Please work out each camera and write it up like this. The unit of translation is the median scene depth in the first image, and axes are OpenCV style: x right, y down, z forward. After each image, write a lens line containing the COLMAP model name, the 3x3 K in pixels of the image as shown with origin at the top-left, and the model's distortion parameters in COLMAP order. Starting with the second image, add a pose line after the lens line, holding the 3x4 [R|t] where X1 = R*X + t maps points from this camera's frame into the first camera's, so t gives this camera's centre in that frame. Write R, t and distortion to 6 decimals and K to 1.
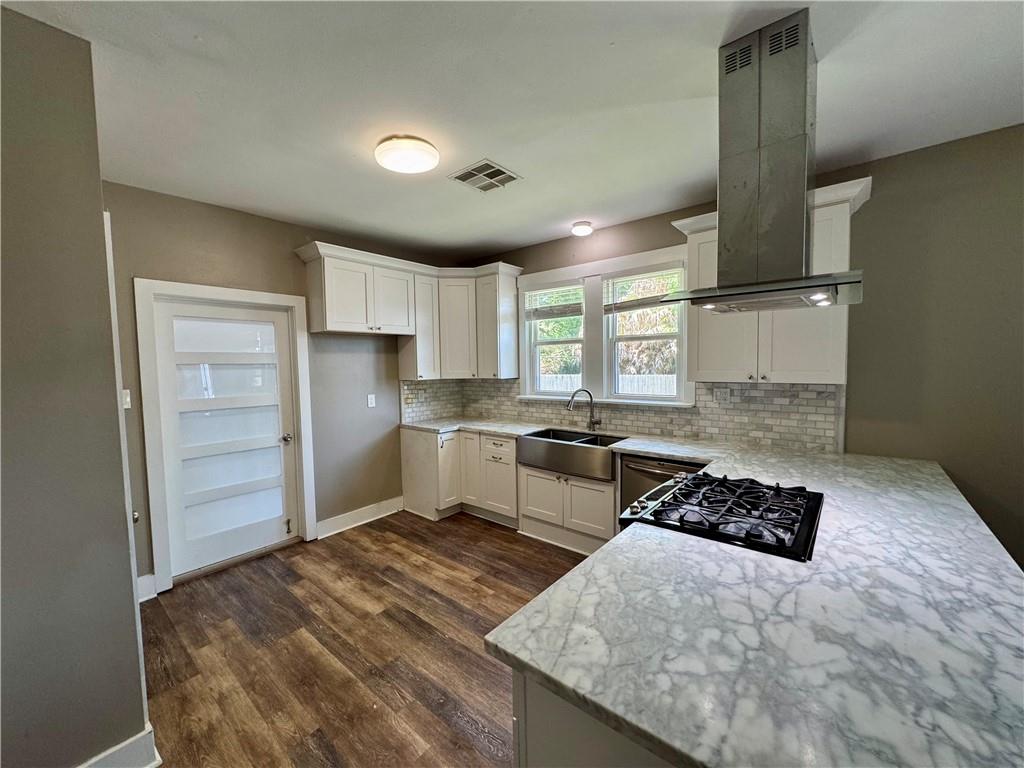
lens RADIAL K [[407.6, 0, 513.4], [0, 407.6, 384.6], [0, 0, 1]] dist [0.000890, -0.000176]
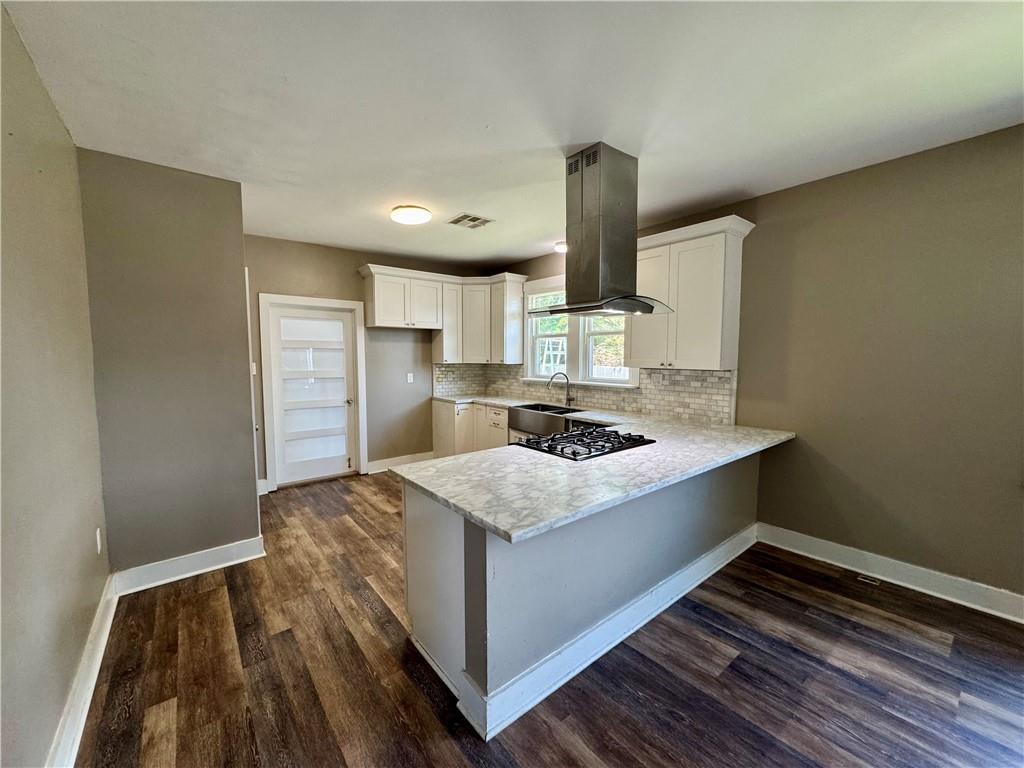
lens RADIAL K [[407.6, 0, 511.5], [0, 407.6, 383.2], [0, 0, 1]] dist [0.000890, -0.000176]
pose [[0.980436, 0.032571, -0.194126, 0.335483], [-0.029303, 0.999377, 0.019683, 0.028912], [0.194646, -0.013609, 0.980779, -0.352636]]
